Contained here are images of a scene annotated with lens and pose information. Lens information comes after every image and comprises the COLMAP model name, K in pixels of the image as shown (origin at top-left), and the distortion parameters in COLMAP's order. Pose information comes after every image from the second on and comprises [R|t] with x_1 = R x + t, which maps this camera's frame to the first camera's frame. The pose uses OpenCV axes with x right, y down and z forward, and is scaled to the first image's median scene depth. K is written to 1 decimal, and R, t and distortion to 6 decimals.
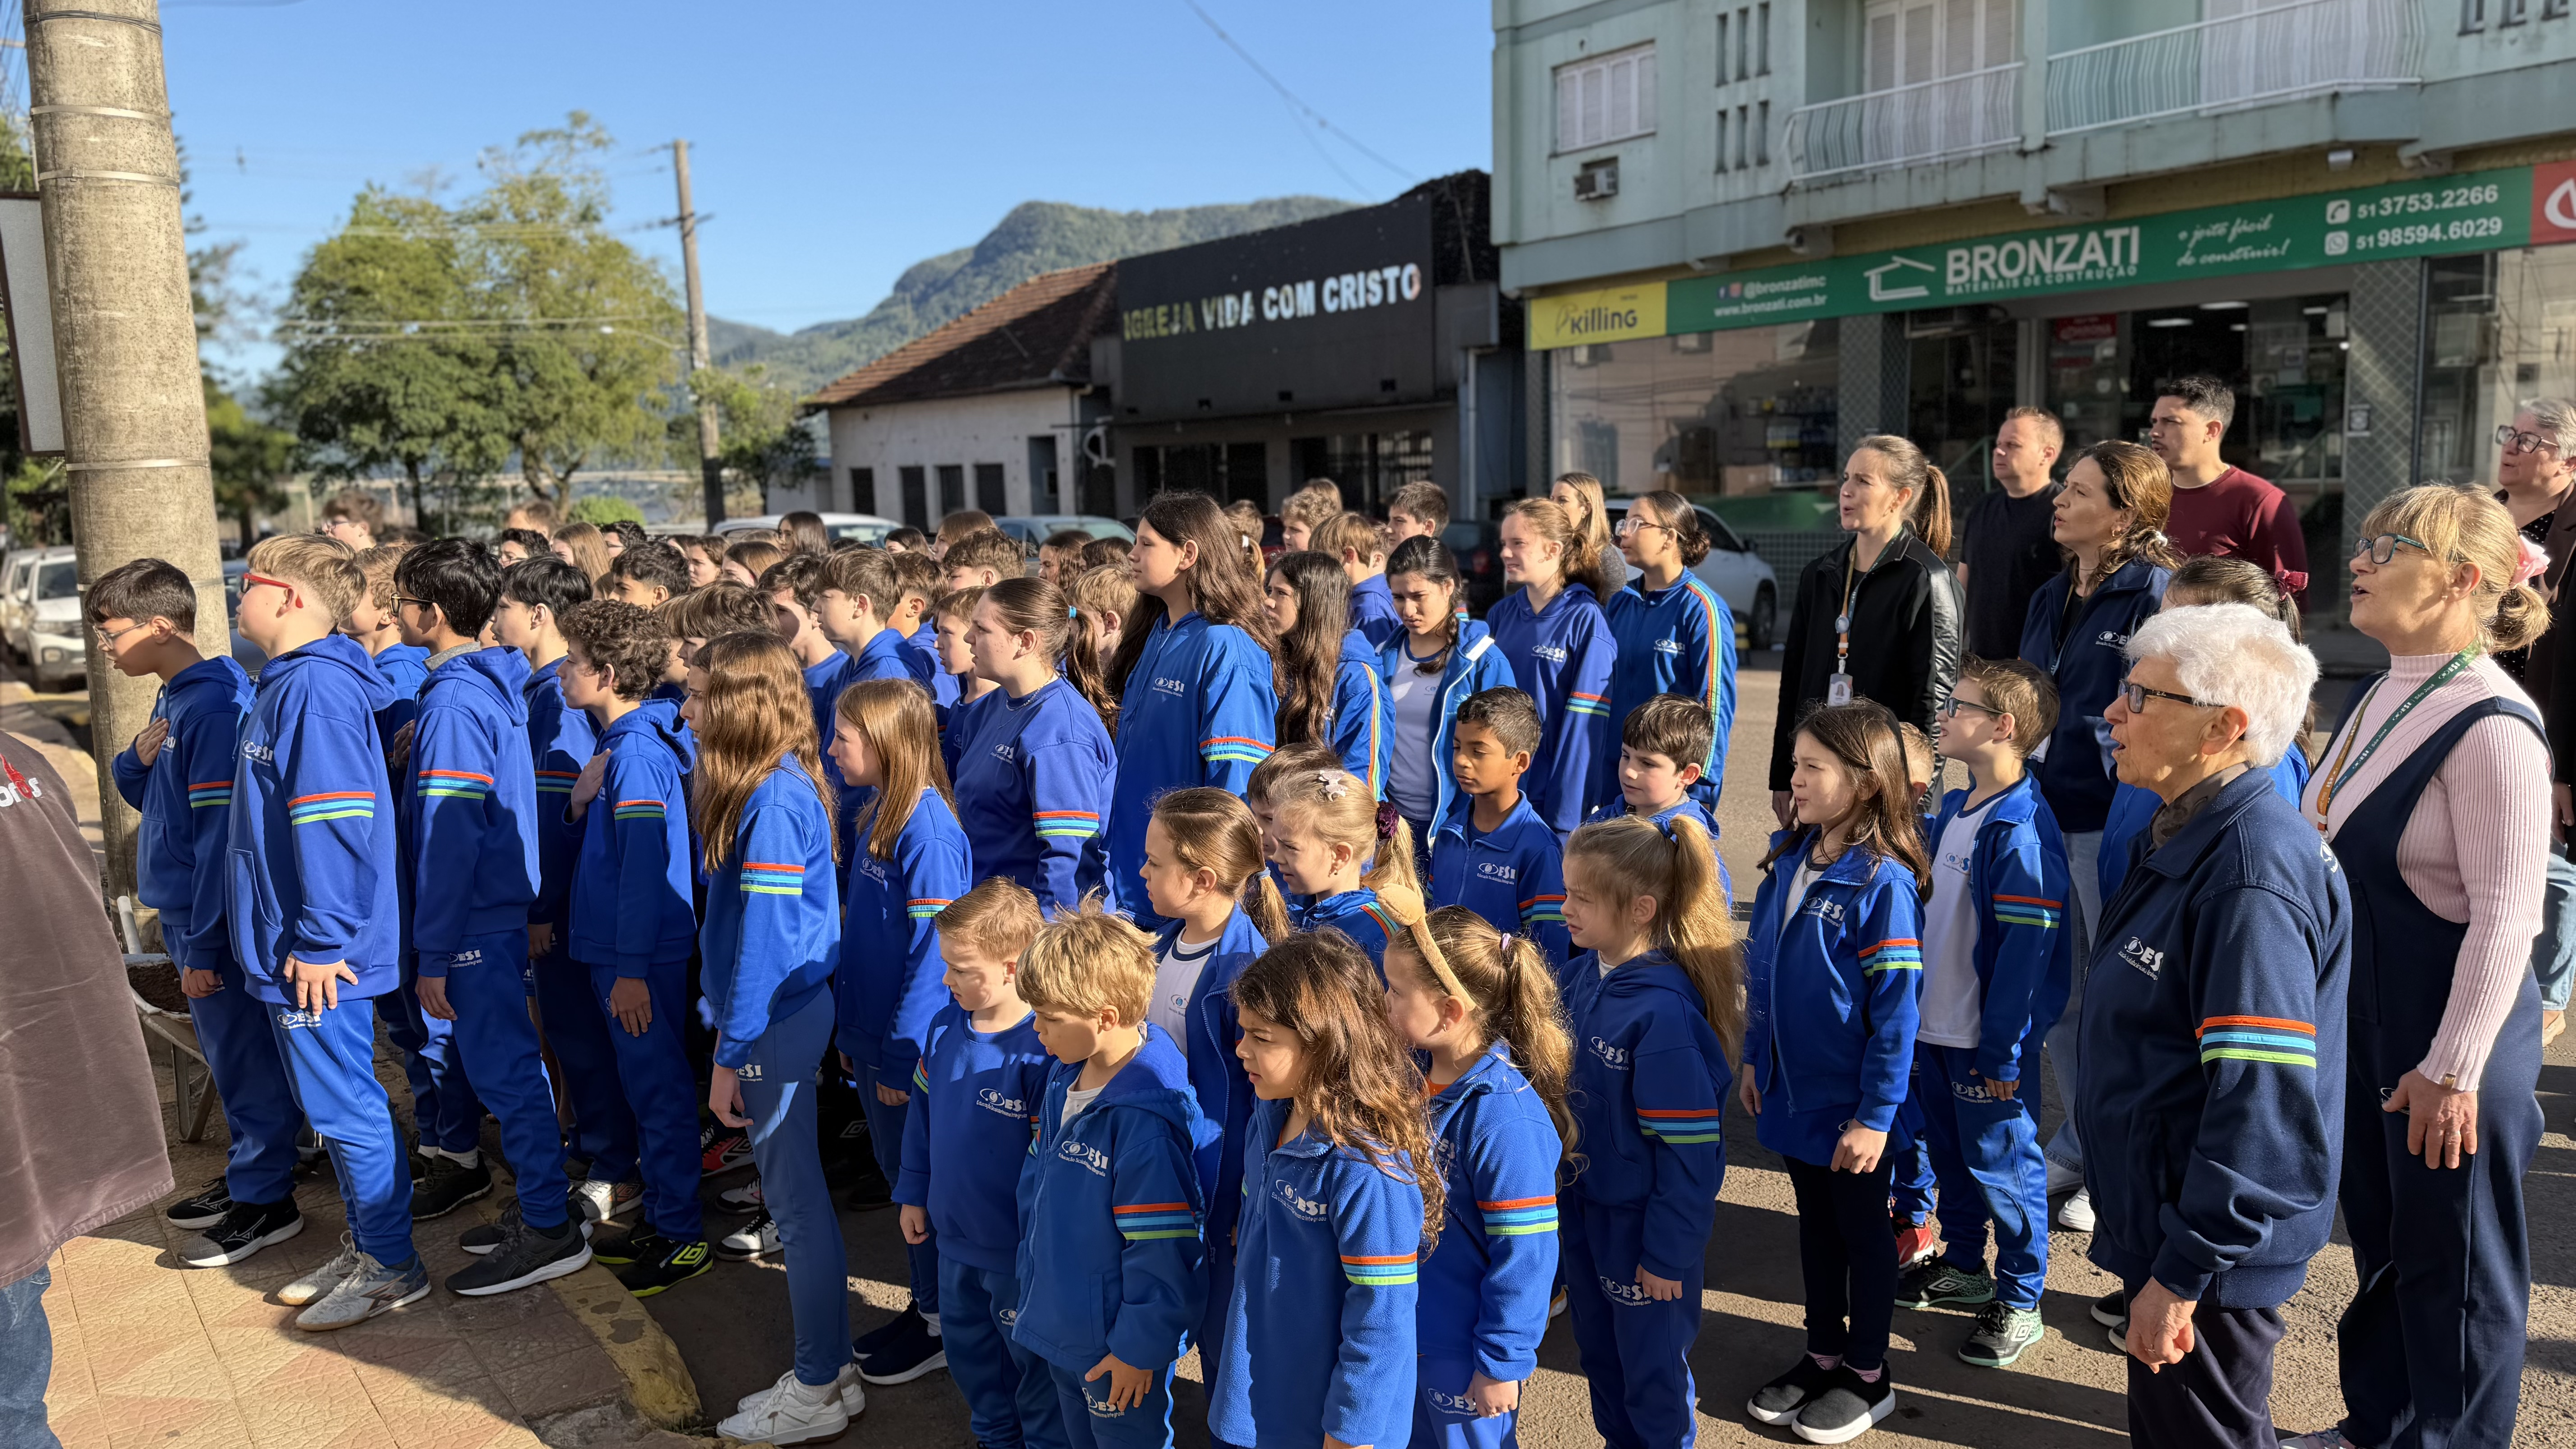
lens RADIAL K [[1777.1, 0, 1306.4], [0, 1777.1, 728.8], [0, 0, 1]] dist [0.060725, -0.079099]
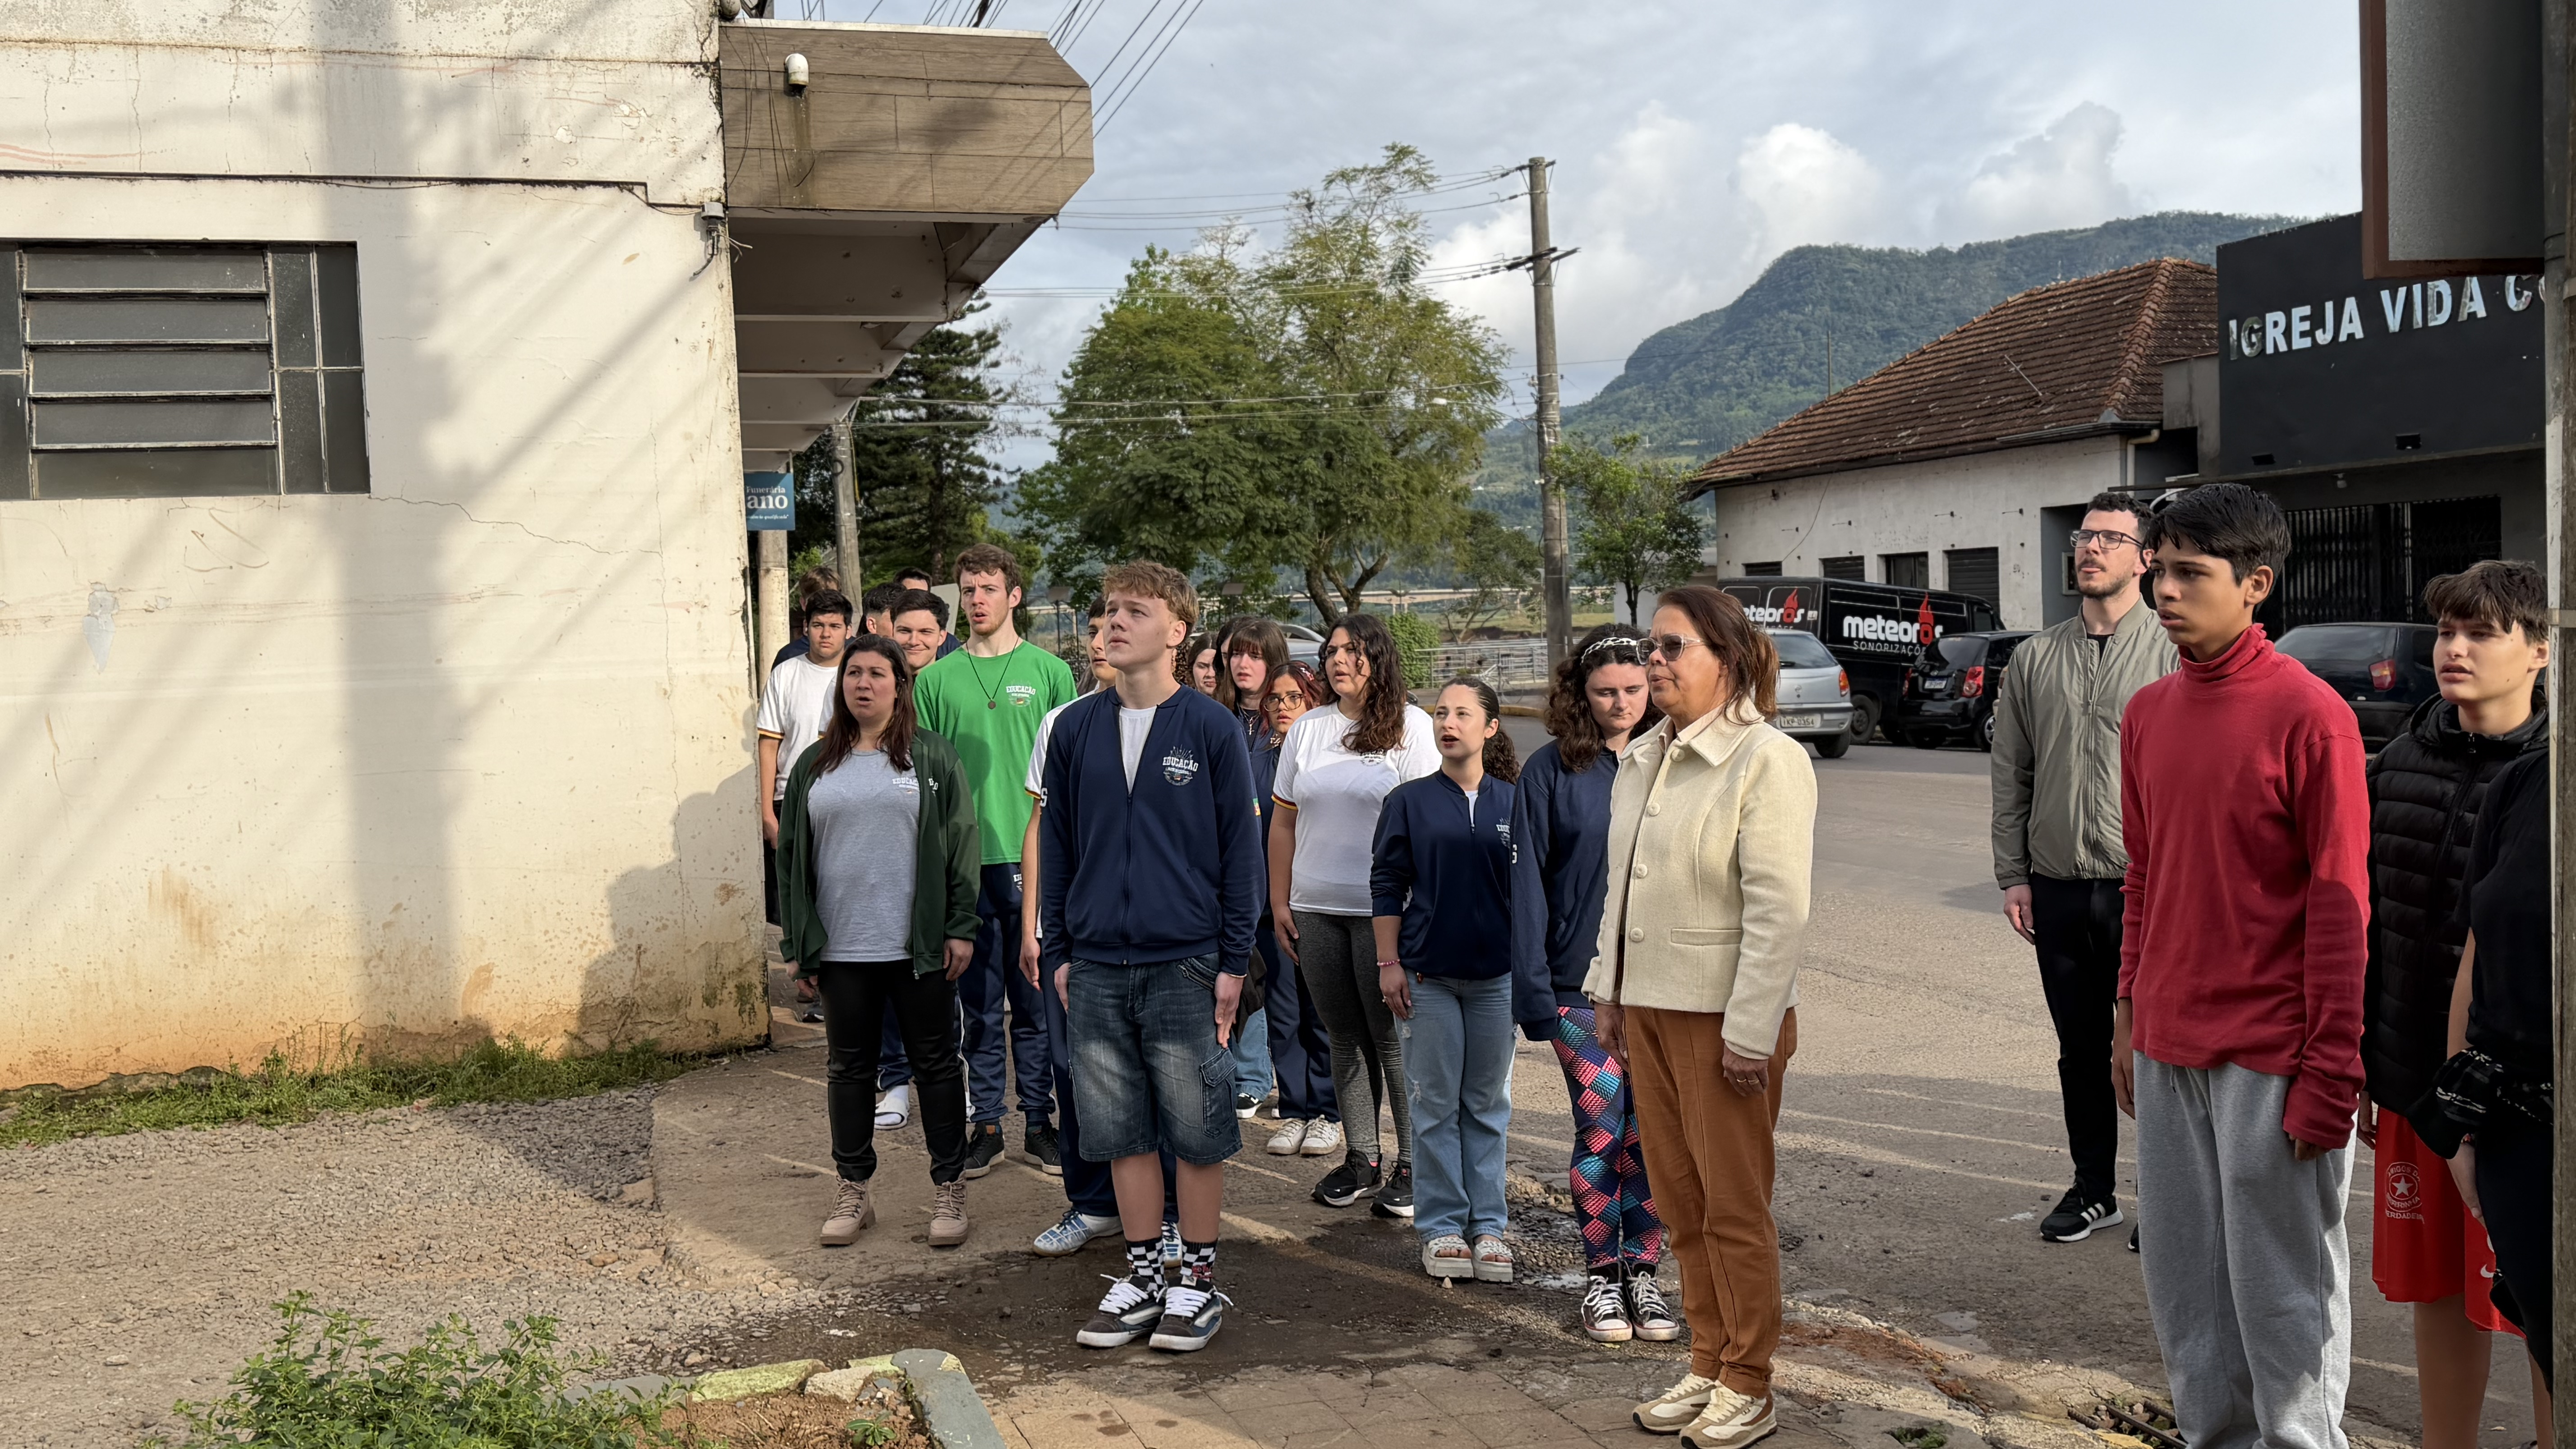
lens RADIAL K [[2224.1, 0, 1297.6], [0, 2224.1, 730.7], [0, 0, 1]] dist [0.101799, -0.150036]
pose [[0.935186, 0.011764, -0.353961, -0.771724], [-0.039467, 0.996684, -0.071150, -0.015289], [0.351950, 0.080509, 0.932550, 0.512959]]
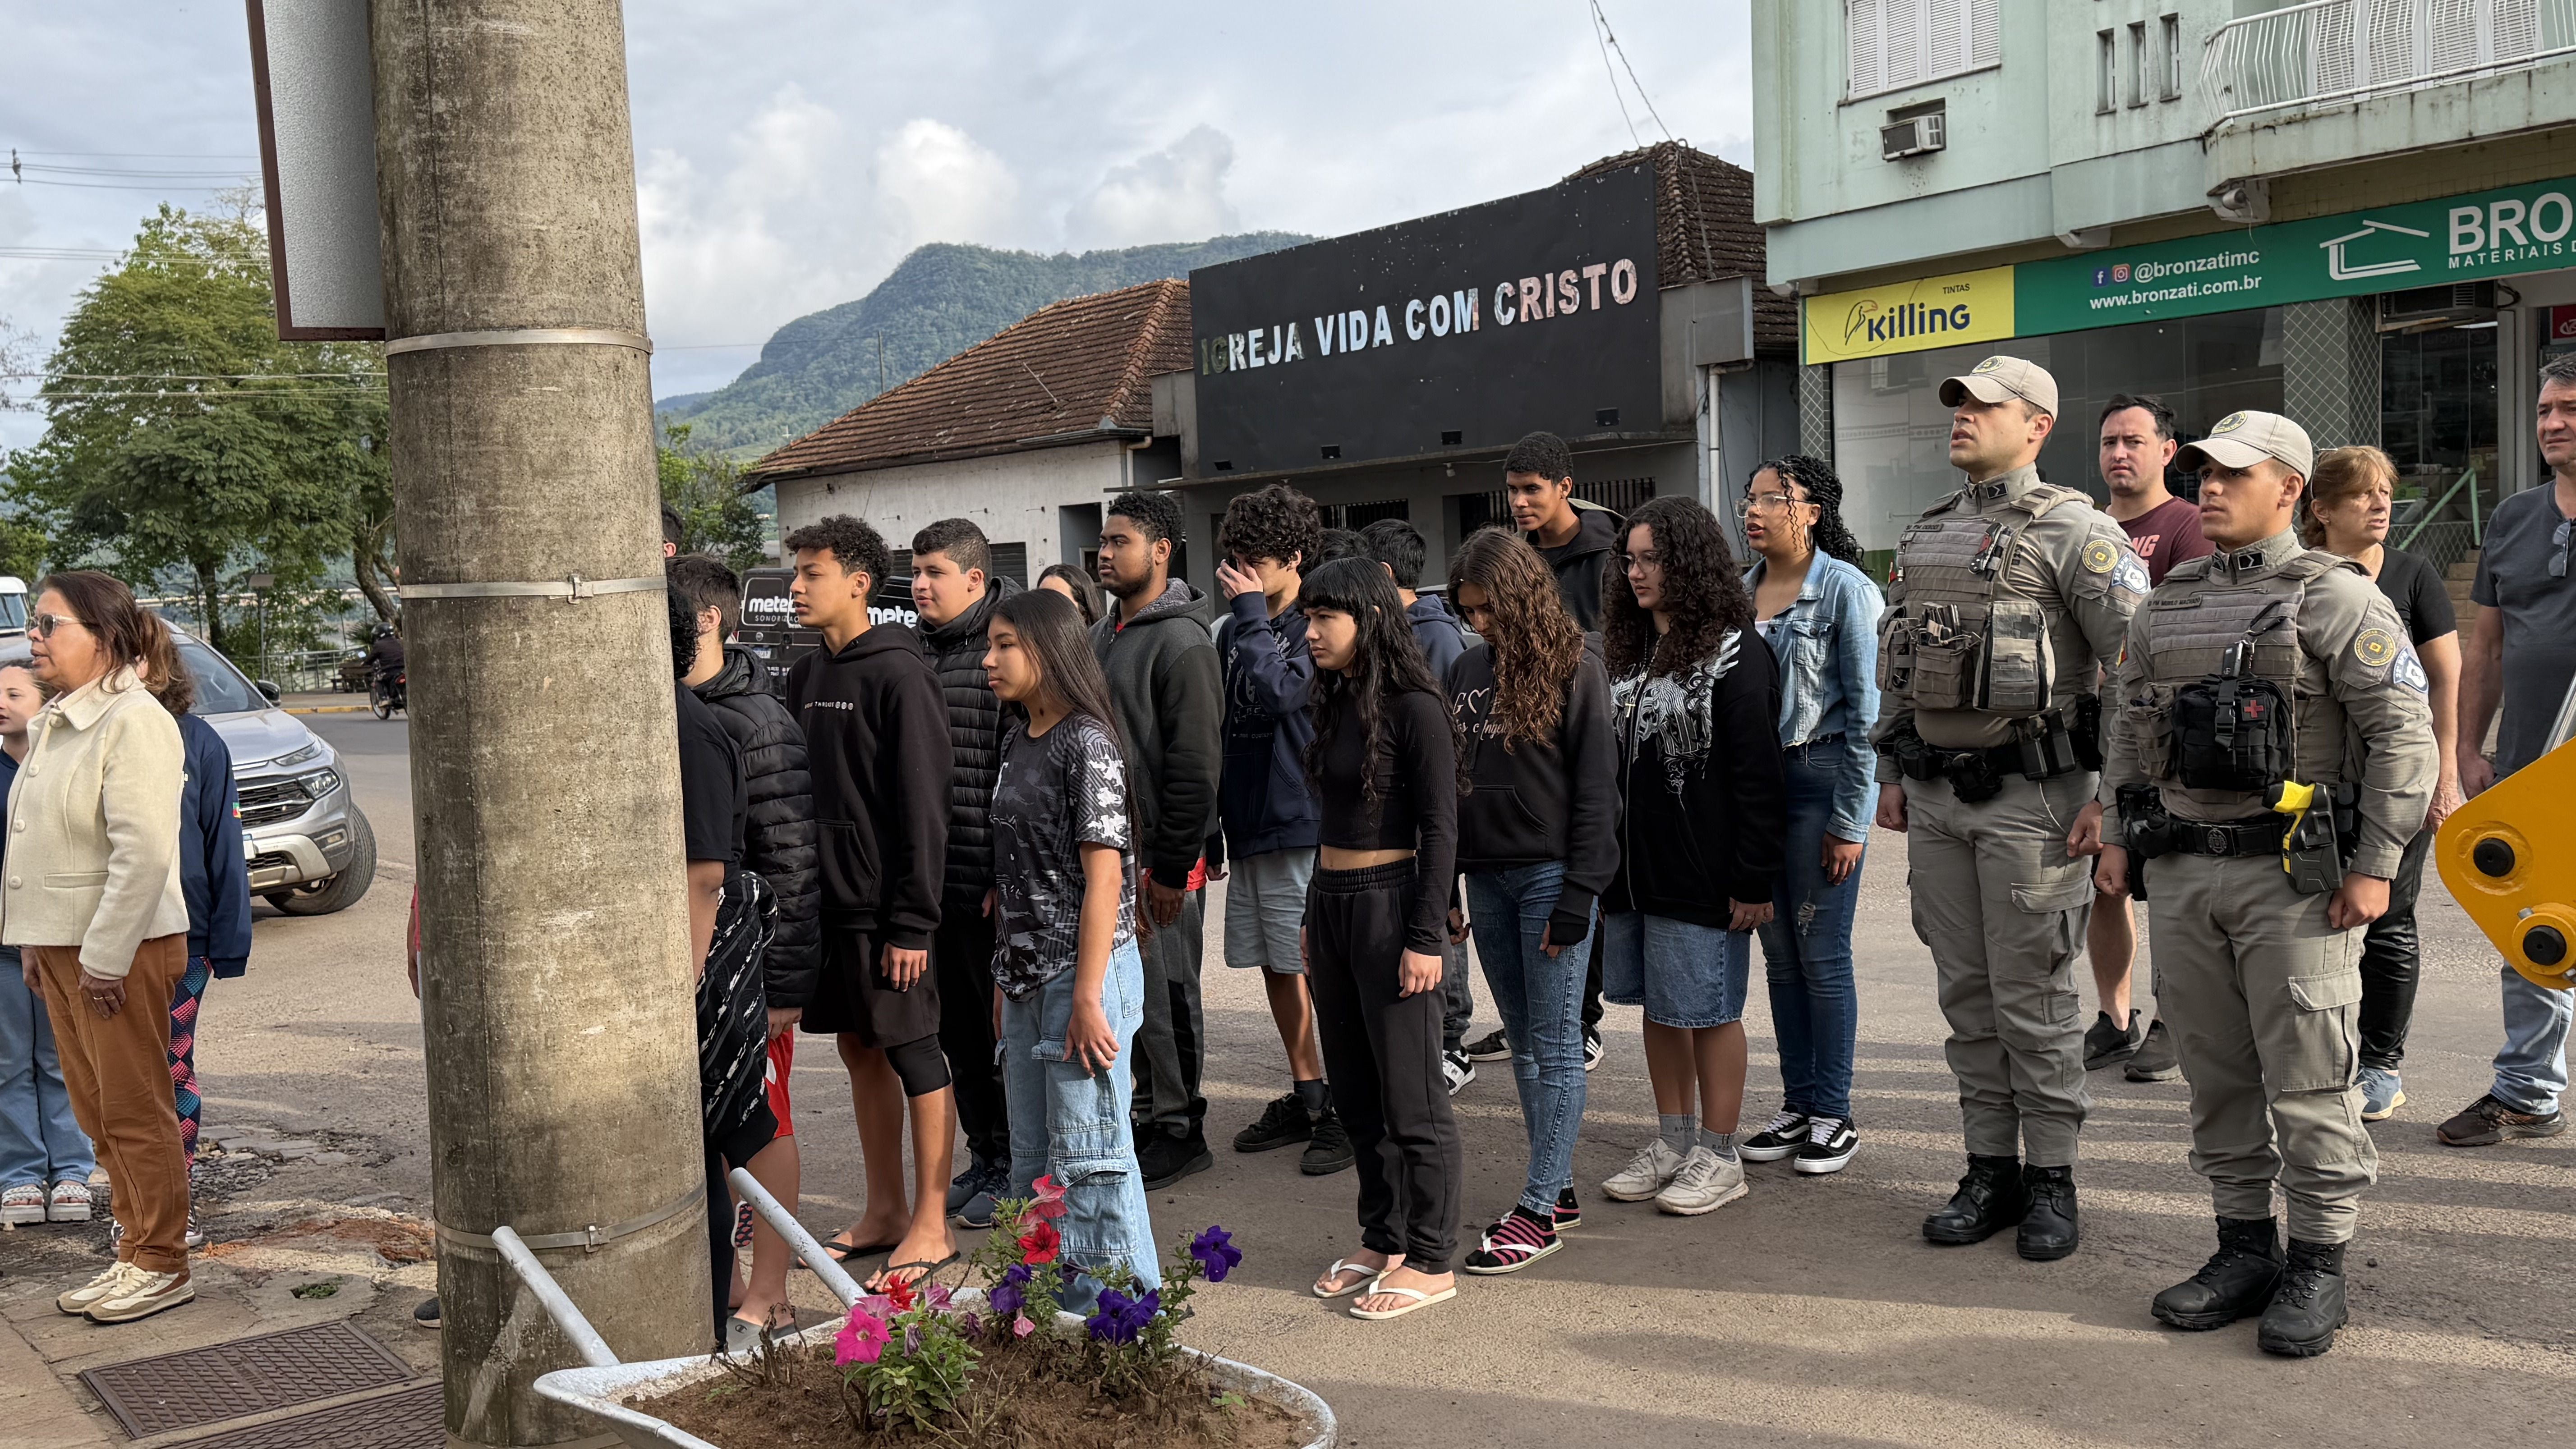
lens RADIAL K [[2224.1, 0, 1276.2], [0, 2224.1, 746.7], [0, 0, 1]] dist [0.101799, -0.150036]
pose [[0.999881, -0.015251, 0.002177, -0.452815], [0.015360, 0.997766, -0.065009, 0.007388], [-0.001181, 0.065035, 0.997882, 0.392341]]
